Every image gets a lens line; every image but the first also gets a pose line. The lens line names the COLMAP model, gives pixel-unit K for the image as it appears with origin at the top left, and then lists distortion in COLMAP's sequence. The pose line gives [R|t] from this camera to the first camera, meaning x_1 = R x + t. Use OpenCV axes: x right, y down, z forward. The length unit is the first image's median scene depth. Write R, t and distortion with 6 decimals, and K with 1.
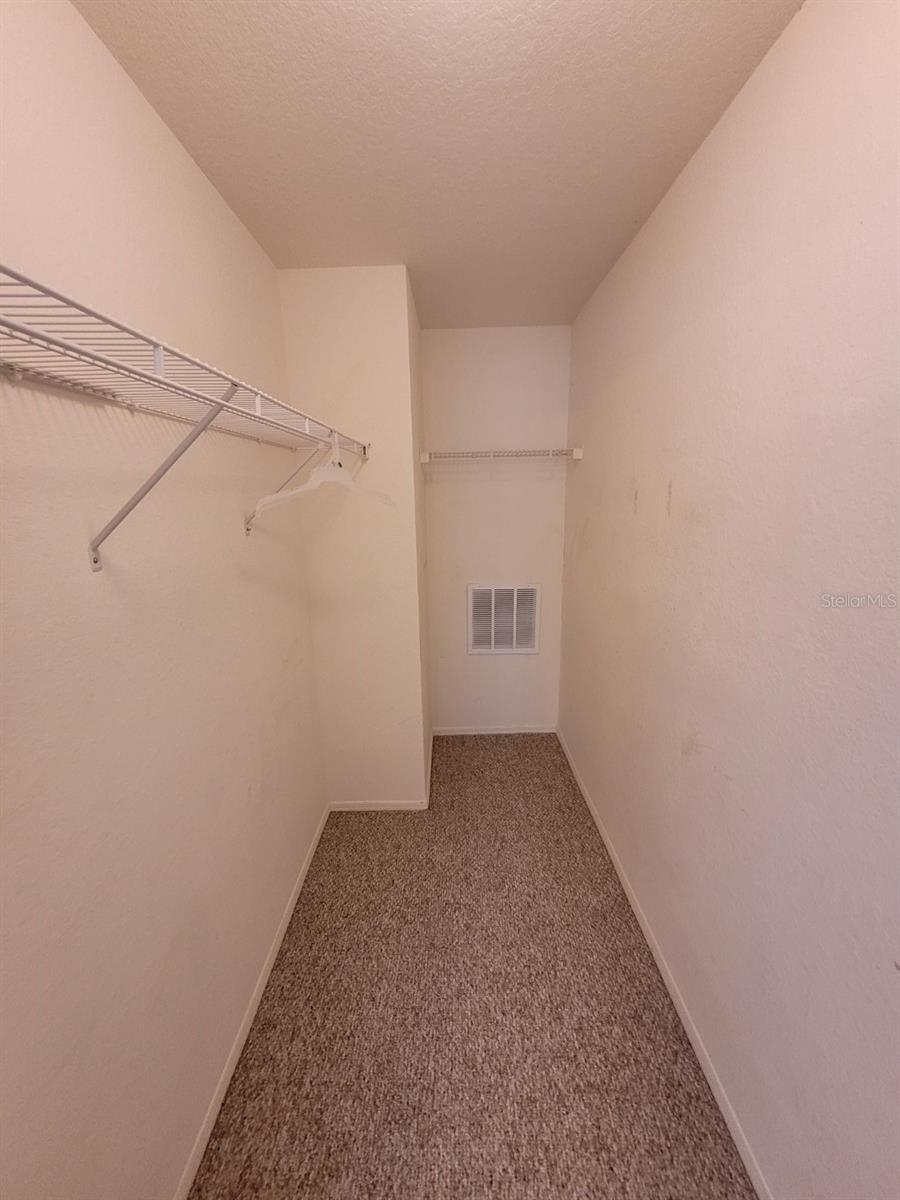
lens RADIAL K [[469.7, 0, 447.5], [0, 469.7, 599.9], [0, 0, 1]] dist [-0.000794, 0.000265]
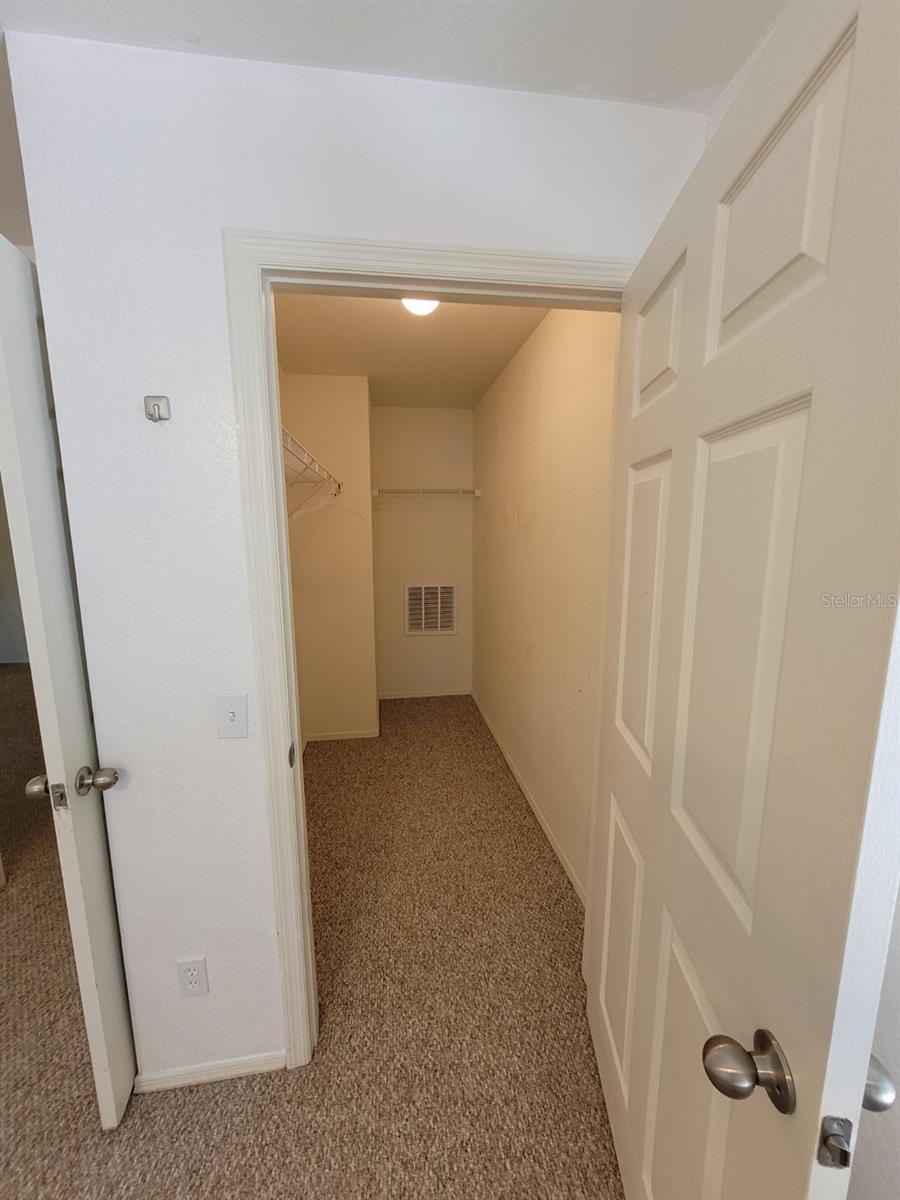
lens RADIAL K [[469.7, 0, 448.0], [0, 469.7, 597.1], [0, 0, 1]] dist [-0.000794, 0.000265]
pose [[0.989122, -0.006269, 0.146962, -0.035302], [0.017699, 0.996905, -0.076595, 0.120455], [-0.146027, 0.078363, 0.986172, -0.392685]]
